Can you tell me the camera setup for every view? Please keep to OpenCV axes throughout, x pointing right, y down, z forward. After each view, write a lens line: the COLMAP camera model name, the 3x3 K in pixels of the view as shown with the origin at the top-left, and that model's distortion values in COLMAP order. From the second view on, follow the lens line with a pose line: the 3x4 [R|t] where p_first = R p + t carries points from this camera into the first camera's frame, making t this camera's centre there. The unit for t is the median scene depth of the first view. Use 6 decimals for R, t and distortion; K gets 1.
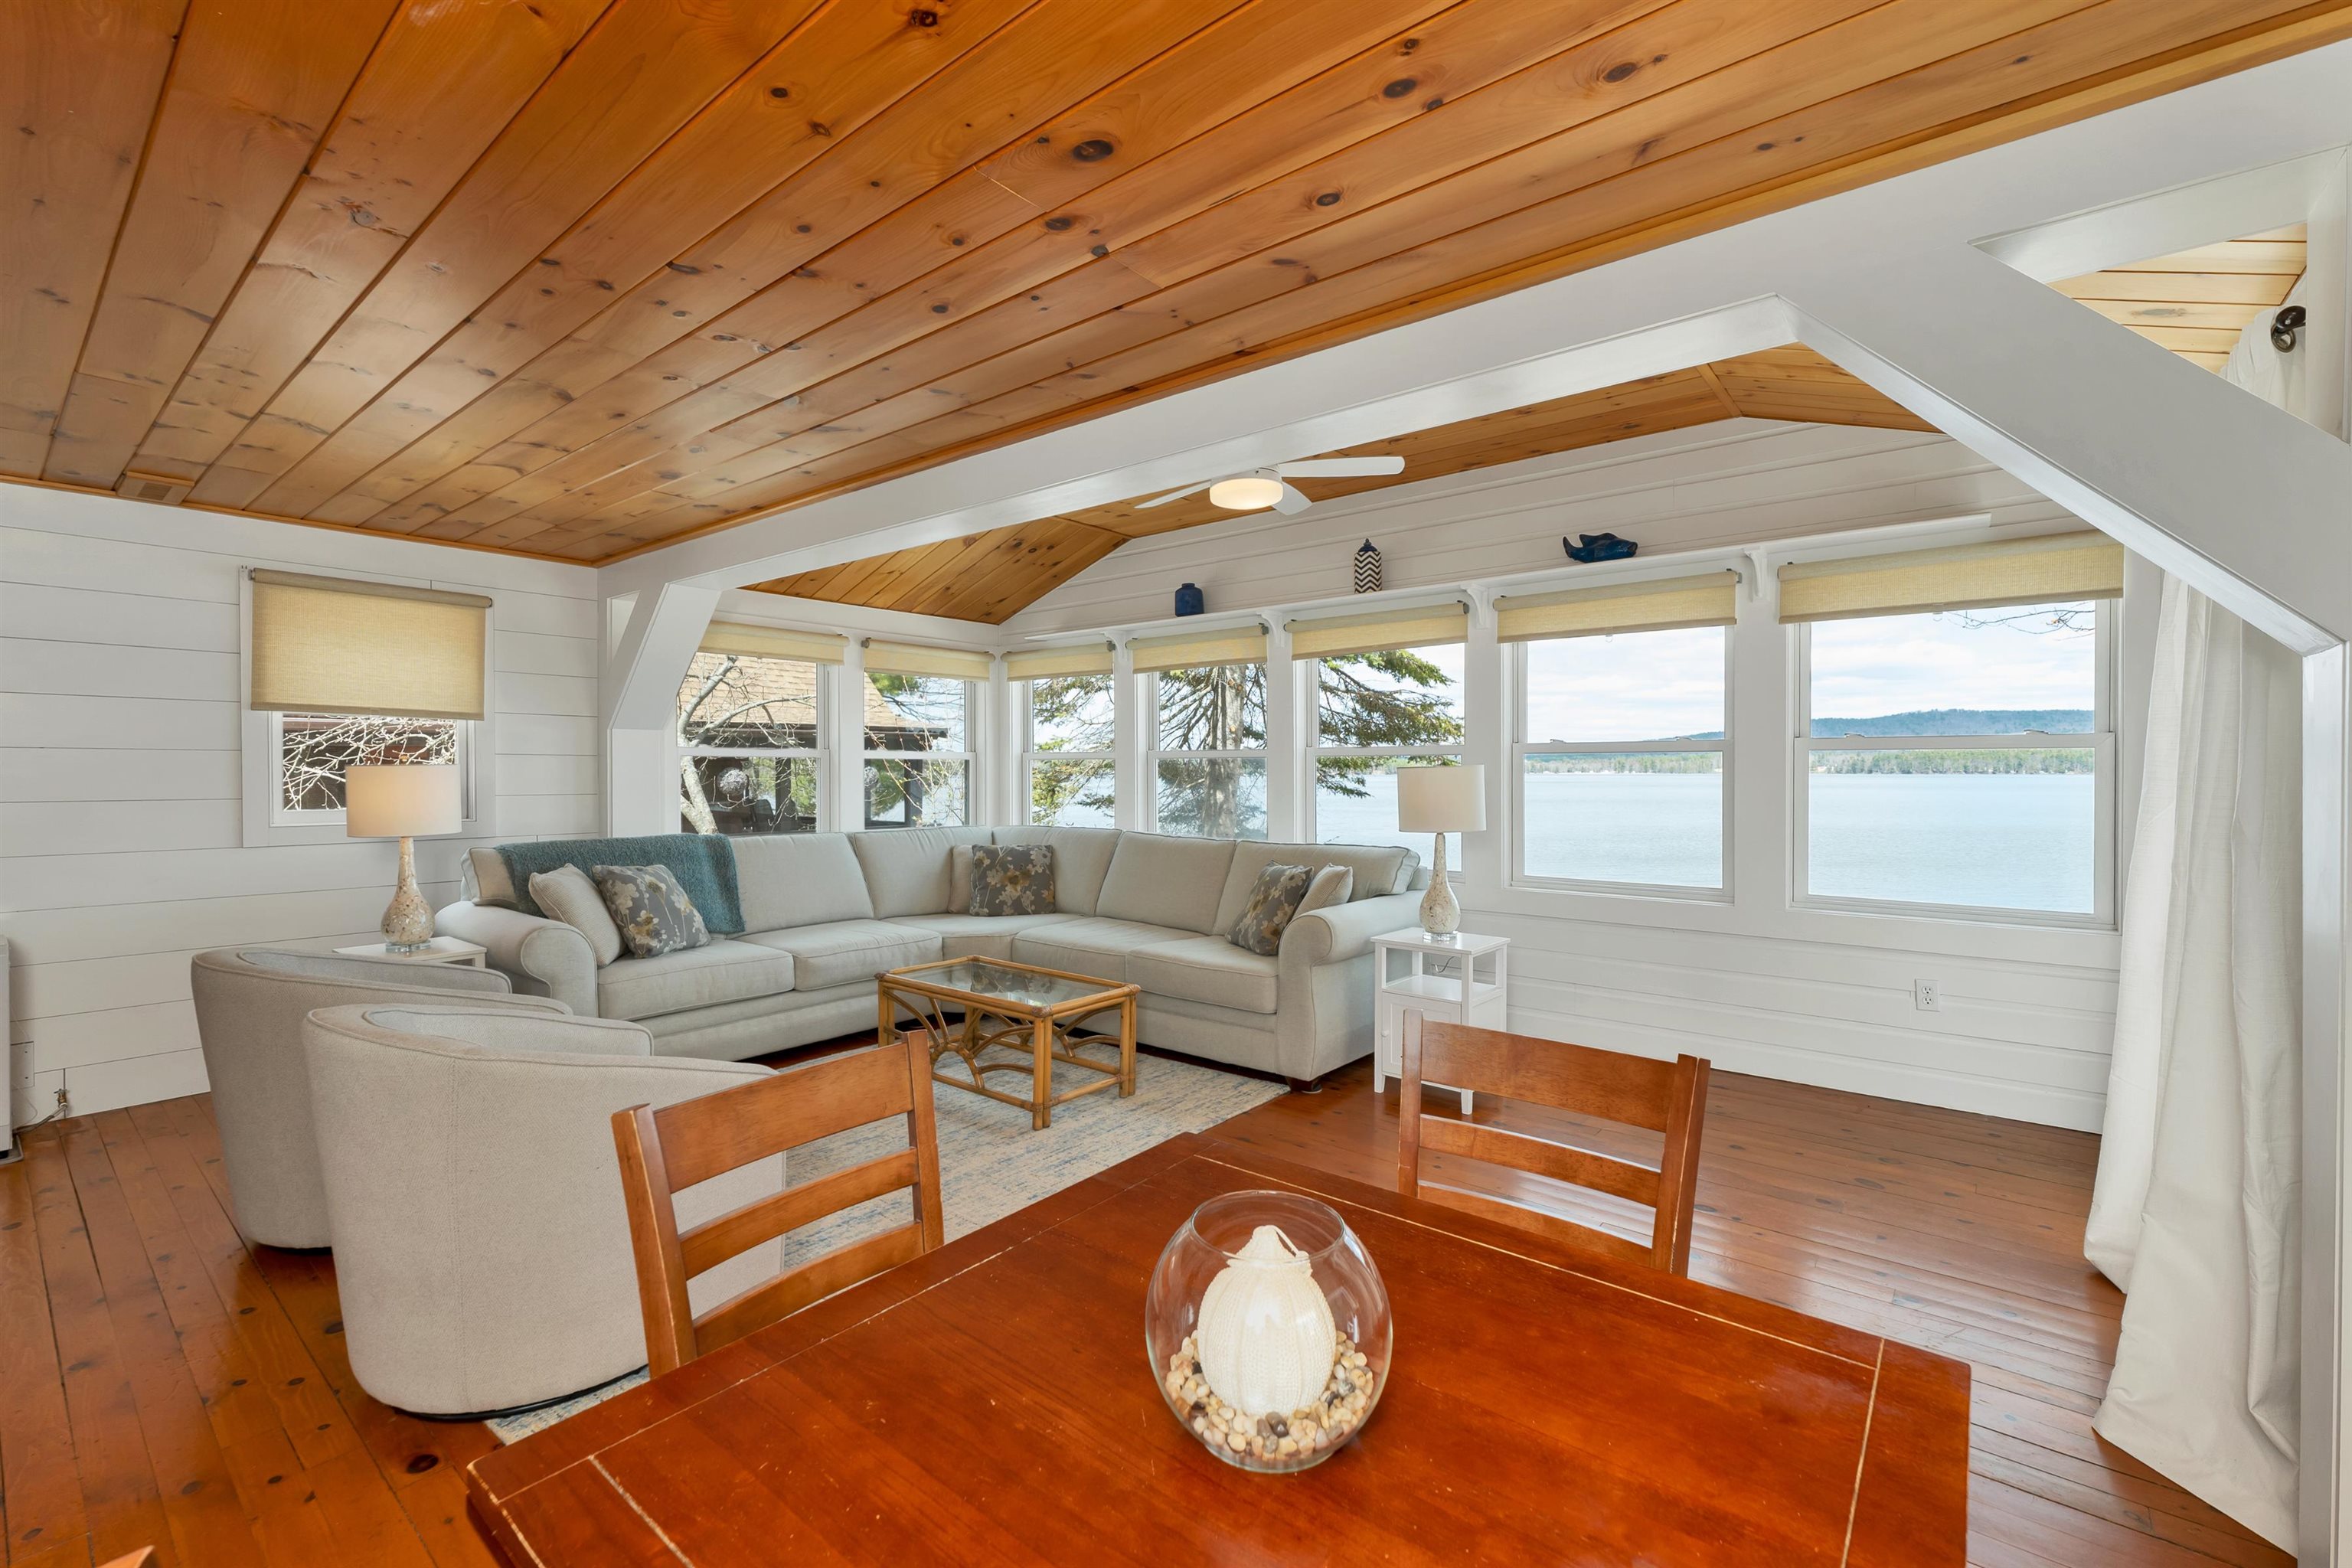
lens RADIAL K [[980.0, 0, 1132.3], [0, 980.0, 780.5], [0, 0, 1]] dist [-0.000198, -0.000365]
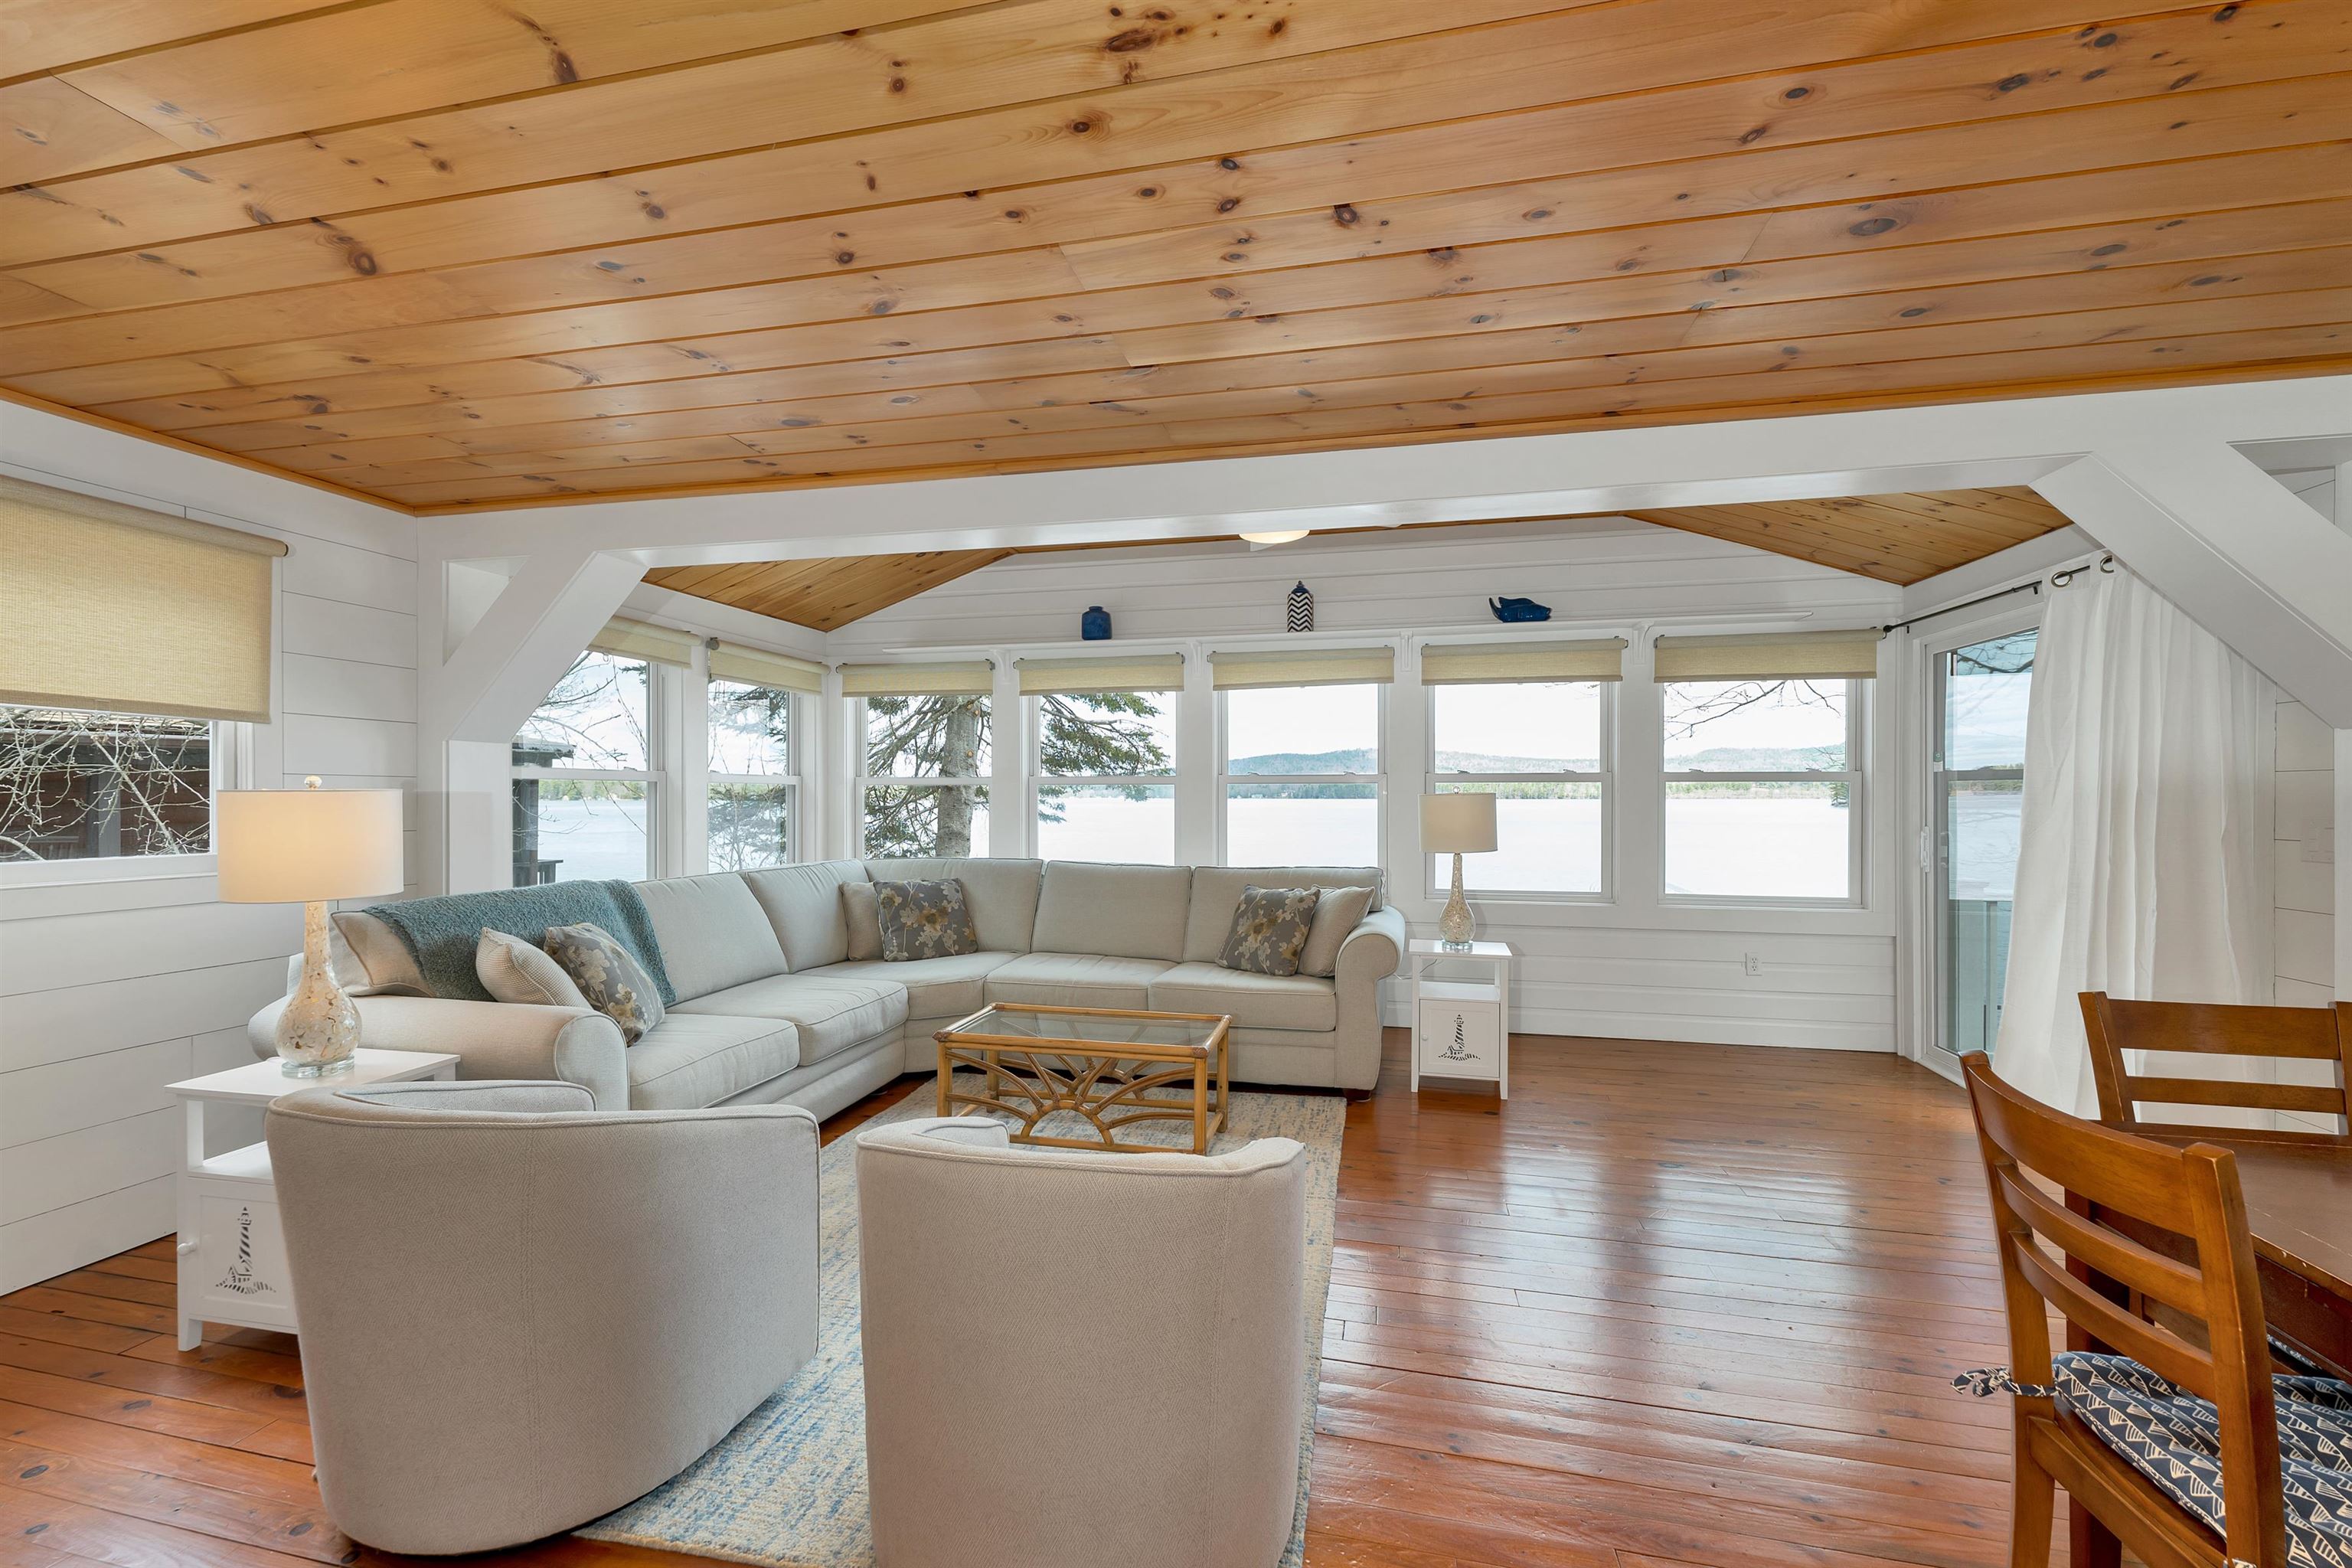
lens RADIAL K [[980.0, 0, 1132.7], [0, 980.0, 803.5], [0, 0, 1]] dist [-0.000198, -0.000365]
pose [[0.894417, -0.002956, 0.447223, -0.460333], [0.004672, 0.999985, -0.002735, -0.001585], [-0.447209, 0.004536, 0.894418, 0.143870]]
